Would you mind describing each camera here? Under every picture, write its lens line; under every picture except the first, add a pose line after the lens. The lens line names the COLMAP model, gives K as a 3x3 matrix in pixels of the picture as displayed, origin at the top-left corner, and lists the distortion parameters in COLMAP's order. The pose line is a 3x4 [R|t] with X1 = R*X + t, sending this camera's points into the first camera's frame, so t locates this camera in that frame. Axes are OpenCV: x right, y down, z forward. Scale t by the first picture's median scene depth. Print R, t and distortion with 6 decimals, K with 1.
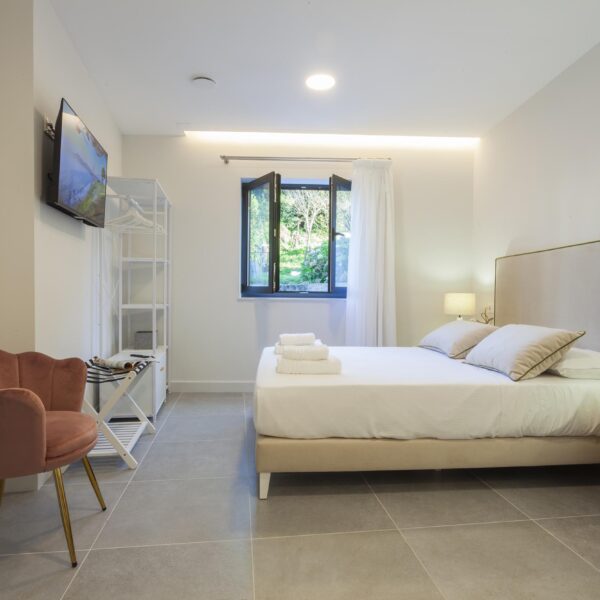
lens RADIAL K [[436.1, 0, 300.0], [0, 436.1, 300.0], [0, 0, 1]] dist [-0.021707, 0.008464]
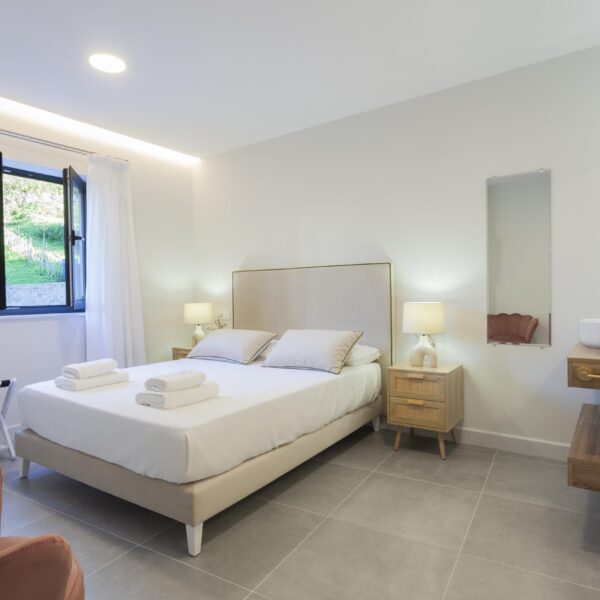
lens RADIAL K [[436.1, 0, 300.0], [0, 436.1, 300.0], [0, 0, 1]] dist [-0.021707, 0.008464]
pose [[0.615145, -0.030435, 0.787826, -0.580768], [0.030079, 0.999433, 0.015124, -0.057424], [-0.787840, 0.014393, 0.615712, 0.270607]]
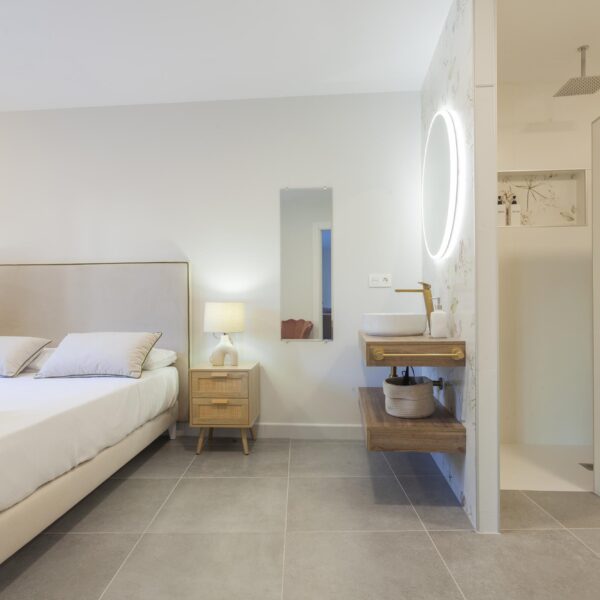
lens RADIAL K [[443.3, 0, 300.0], [0, 443.3, 300.0], [0, 0, 1]] dist [-0.026842, 0.008753]
pose [[0.125833, 0.001037, 0.992051, -0.623795], [0.019302, 0.999808, -0.003494, -0.014186], [-0.991864, 0.019588, 0.125789, 0.393626]]
